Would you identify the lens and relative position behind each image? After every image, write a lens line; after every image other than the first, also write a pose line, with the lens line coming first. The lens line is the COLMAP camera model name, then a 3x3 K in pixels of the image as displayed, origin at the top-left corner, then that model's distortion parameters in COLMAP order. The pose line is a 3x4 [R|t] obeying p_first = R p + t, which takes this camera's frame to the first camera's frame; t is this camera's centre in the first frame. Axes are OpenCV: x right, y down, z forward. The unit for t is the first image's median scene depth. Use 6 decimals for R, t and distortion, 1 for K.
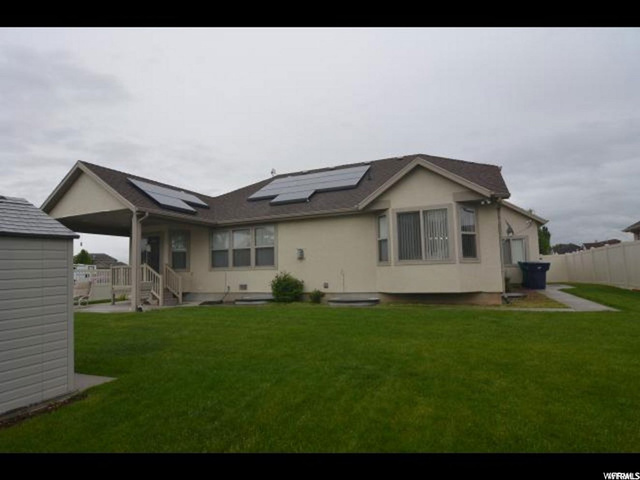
lens RADIAL K [[342.9, 0, 321.1], [0, 342.9, 242.3], [0, 0, 1]] dist [-0.005237, -0.000900]
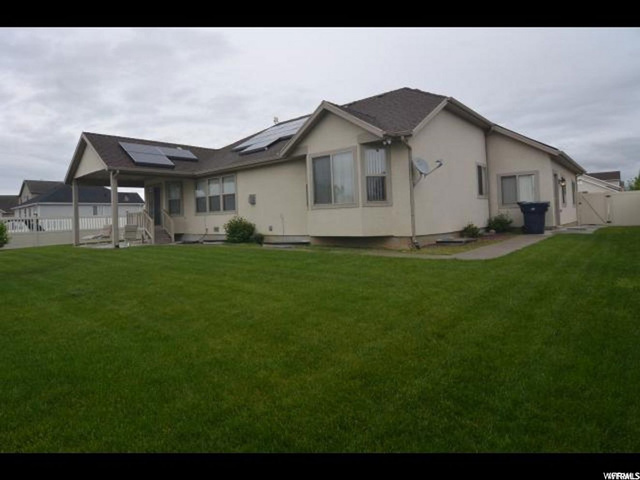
lens RADIAL K [[356.1, 0, 319.2], [0, 356.1, 215.2], [0, 0, 1]] dist [-0.001686, -0.000710]
pose [[0.945741, -0.006995, -0.324845, 0.508203], [0.036556, 0.995711, 0.084987, -0.005724], [0.322857, -0.092250, 0.941941, -0.006380]]
